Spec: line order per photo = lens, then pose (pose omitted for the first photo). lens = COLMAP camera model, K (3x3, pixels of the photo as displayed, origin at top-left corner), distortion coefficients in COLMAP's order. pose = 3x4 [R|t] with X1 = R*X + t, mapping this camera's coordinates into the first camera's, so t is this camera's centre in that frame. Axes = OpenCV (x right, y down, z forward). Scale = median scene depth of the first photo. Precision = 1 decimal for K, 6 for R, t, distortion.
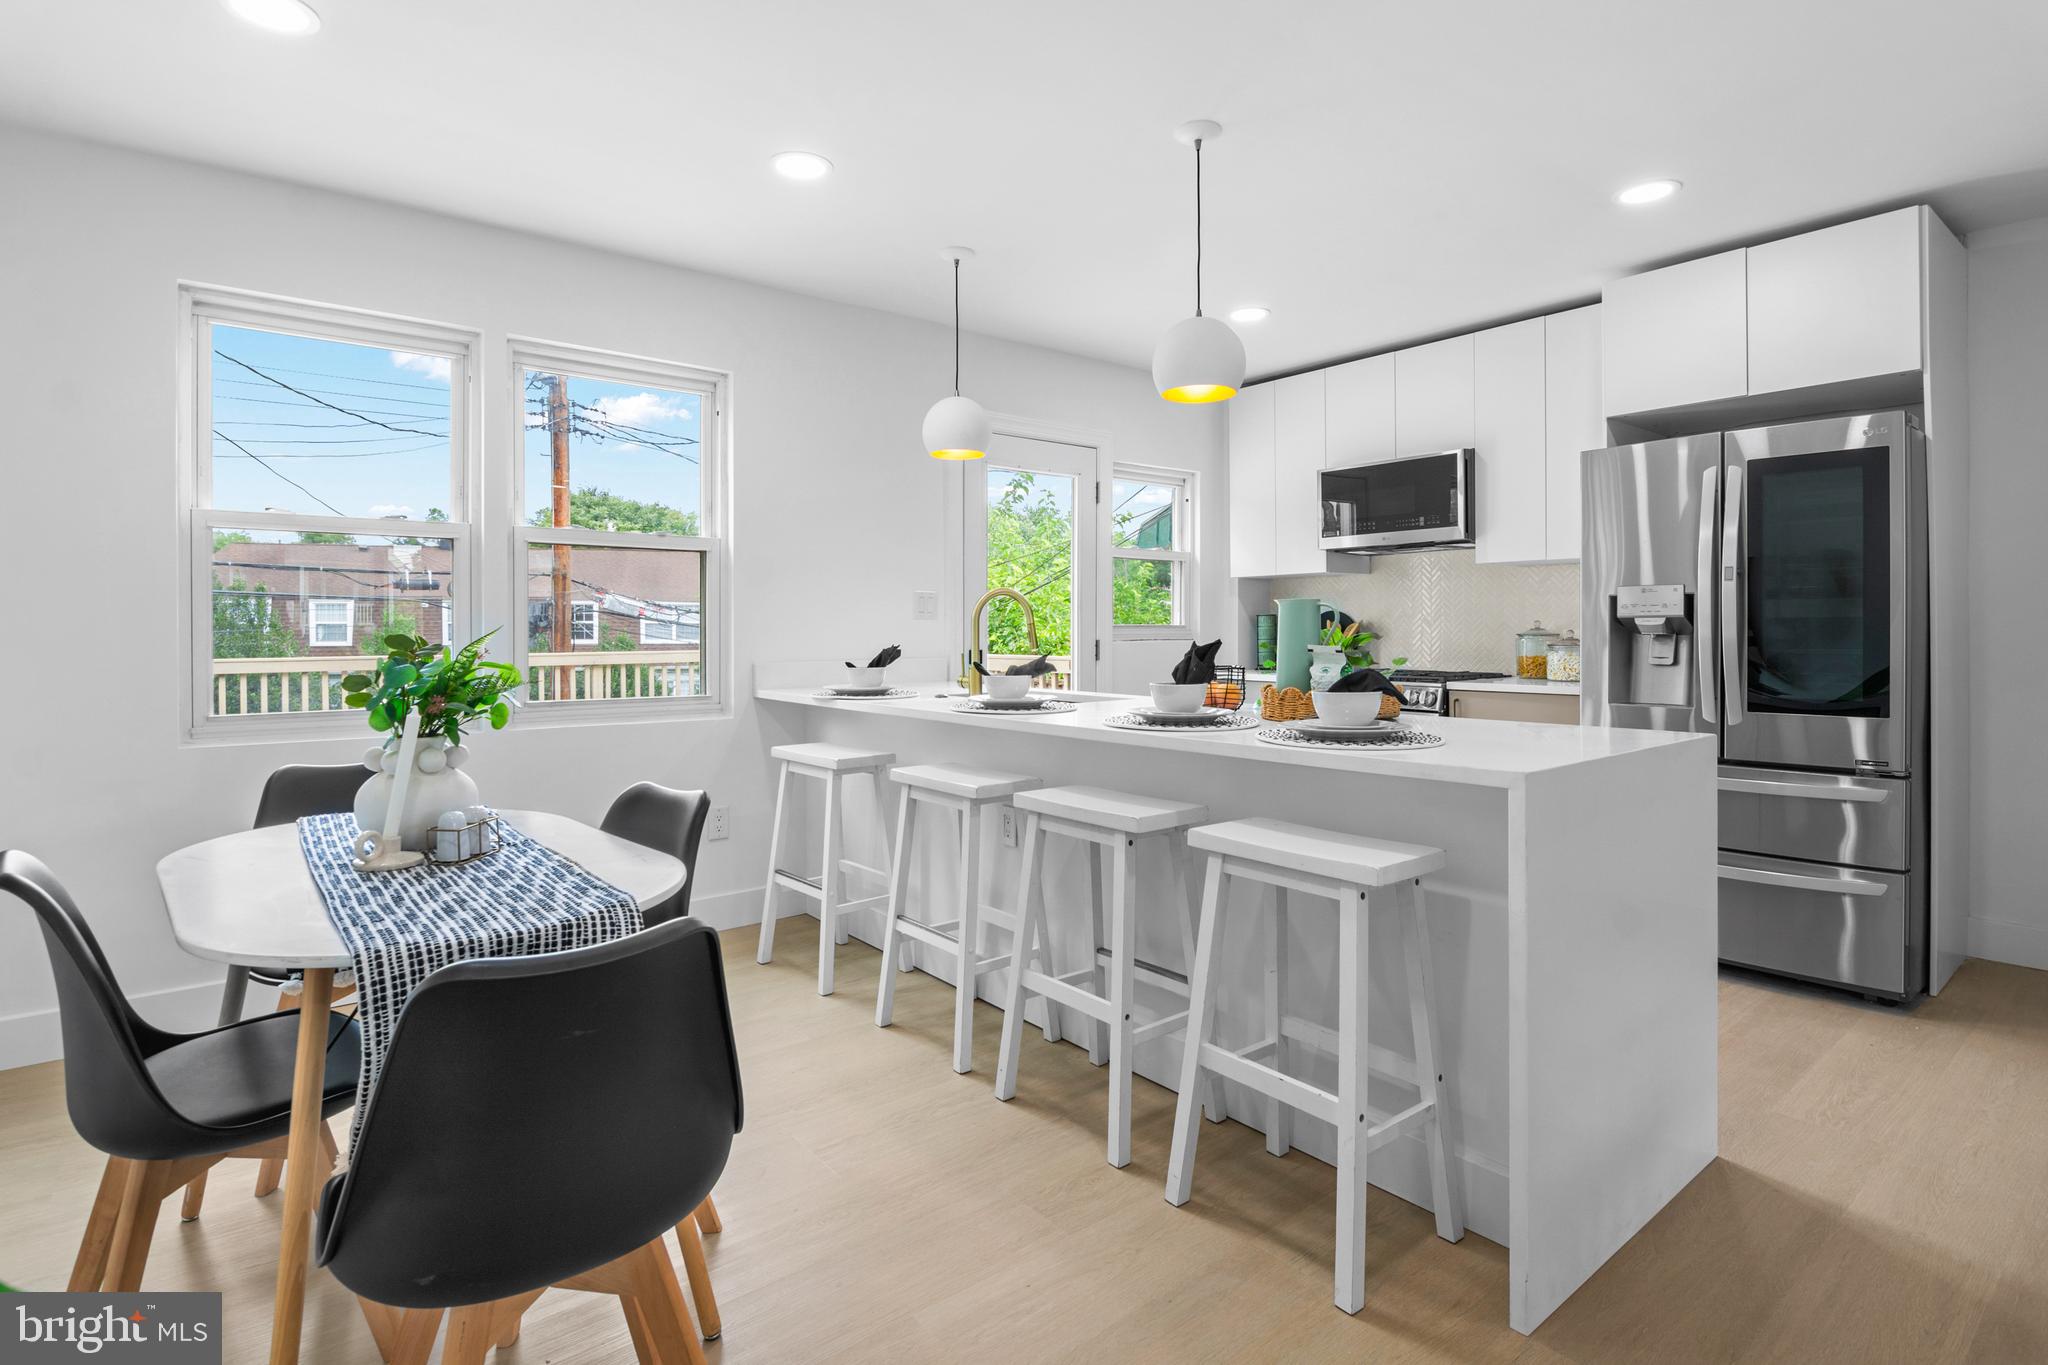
lens RADIAL K [[1012.1, 0, 1025.3], [0, 1012.1, 641.3], [0, 0, 1]] dist [-0.003543, -0.005849]
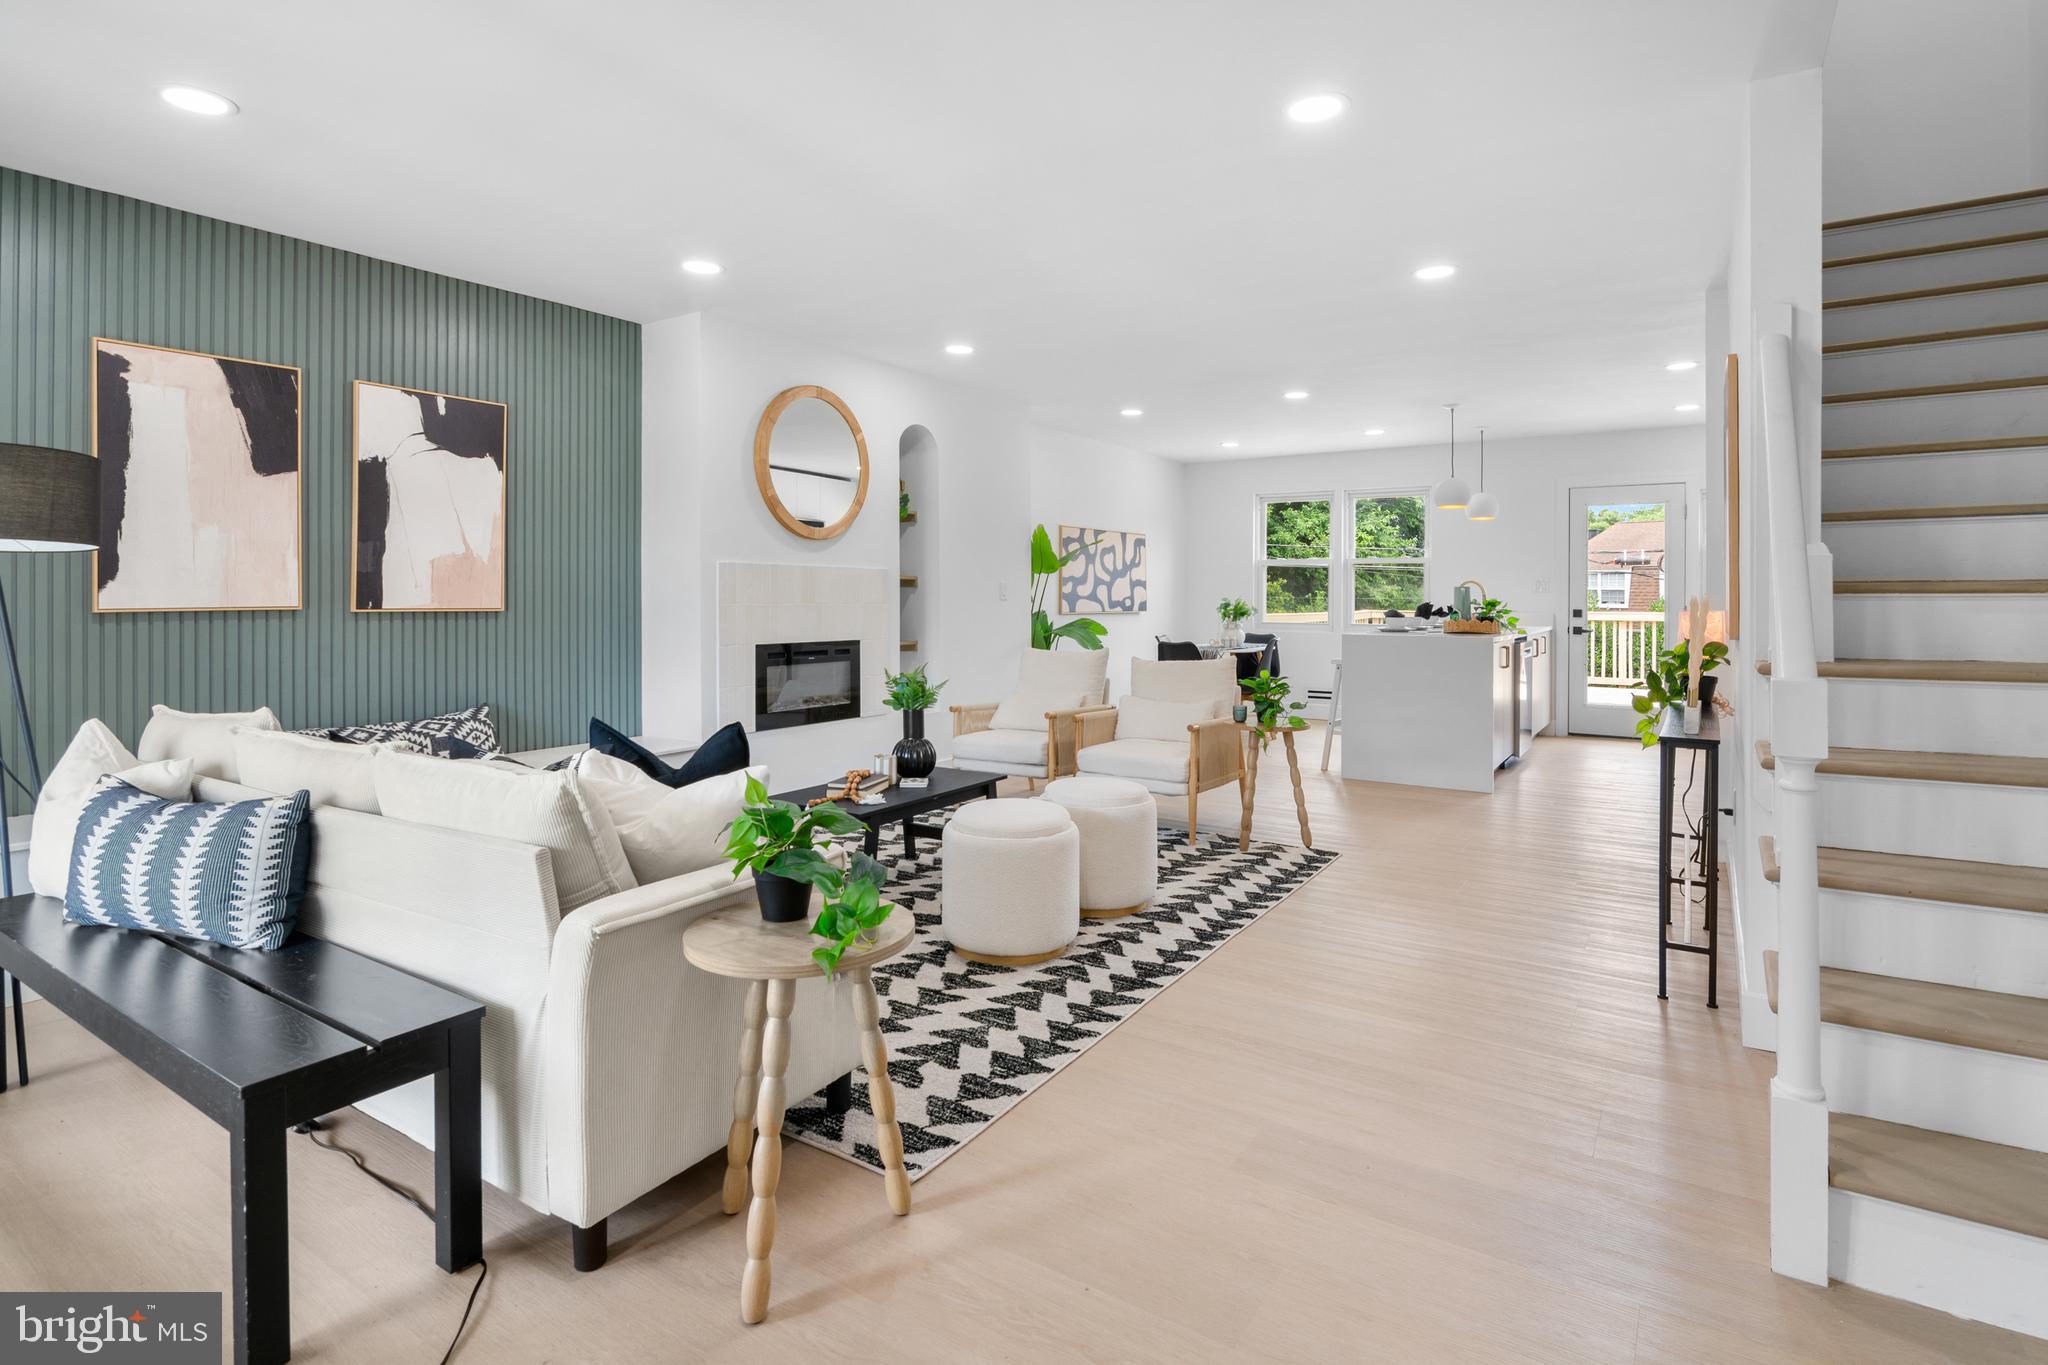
lens RADIAL K [[1012.1, 0, 1024.9], [0, 1012.1, 614.3], [0, 0, 1]] dist [-0.003543, -0.005849]
pose [[0.303927, 0.021273, -0.952458, 1.970632], [-0.014570, 0.999738, 0.017680, 0.000984], [0.952584, 0.008504, 0.304157, -0.706345]]
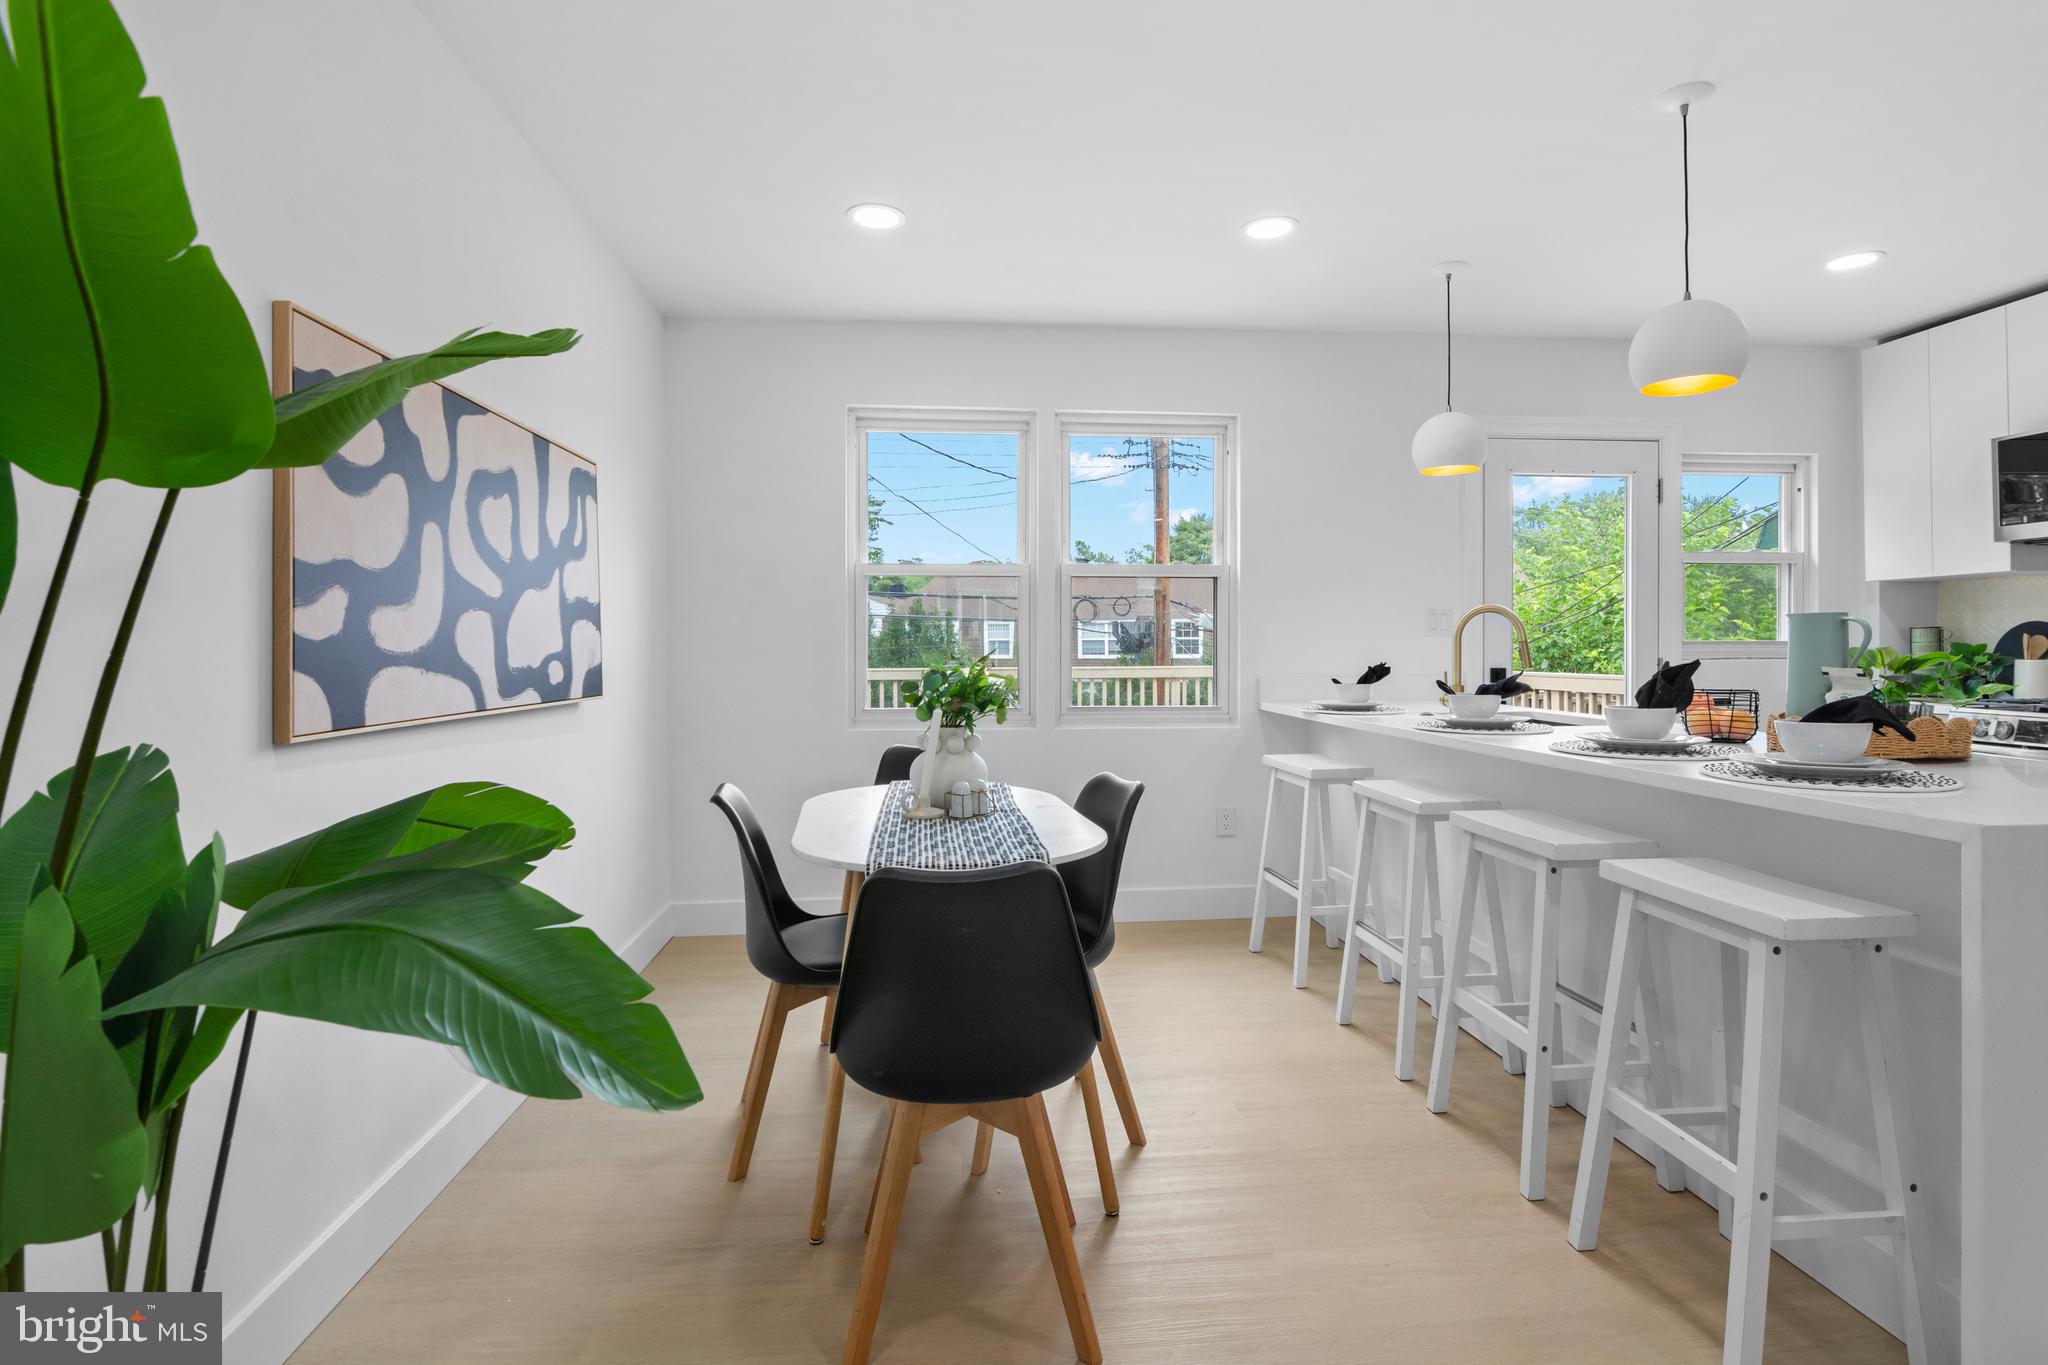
lens RADIAL K [[1012.1, 0, 1025.1], [0, 1012.1, 647.4], [0, 0, 1]] dist [-0.003543, -0.005849]
pose [[0.834617, -0.000326, -0.550831, 0.148469], [-0.004537, 0.999962, -0.007466, -0.002572], [0.550812, 0.008730, 0.834583, -0.058240]]
